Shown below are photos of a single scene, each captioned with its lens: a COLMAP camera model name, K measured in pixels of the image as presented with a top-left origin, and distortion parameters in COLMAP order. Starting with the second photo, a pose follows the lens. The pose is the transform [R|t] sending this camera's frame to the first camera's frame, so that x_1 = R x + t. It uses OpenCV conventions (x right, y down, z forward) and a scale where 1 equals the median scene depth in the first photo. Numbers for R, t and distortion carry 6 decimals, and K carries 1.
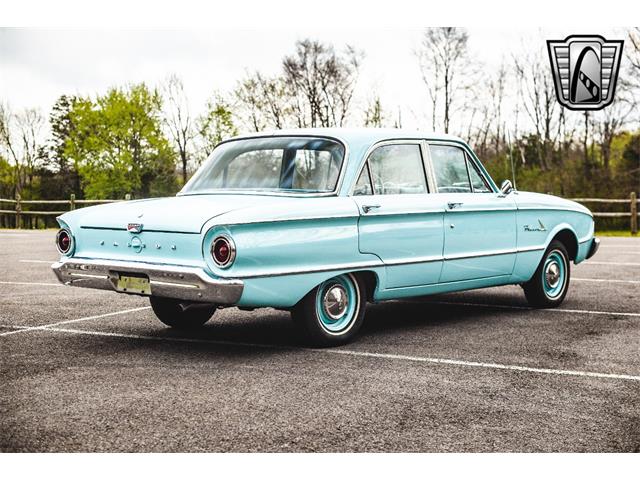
lens RADIAL K [[994.3, 0, 319.8], [0, 994.3, 240.1], [0, 0, 1]] dist [-0.124476, 0.136757]
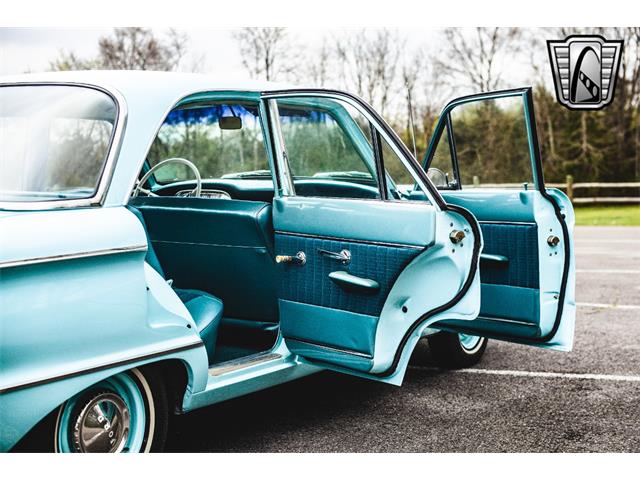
lens RADIAL K [[994.3, 0, 319.8], [0, 994.3, 240.1], [0, 0, 1]] dist [-0.124476, 0.136757]
pose [[0.983933, -0.016558, 0.177770, 0.026848], [0.013795, 0.999764, 0.016765, -0.025775], [-0.178006, -0.014043, 0.983929, 0.382882]]
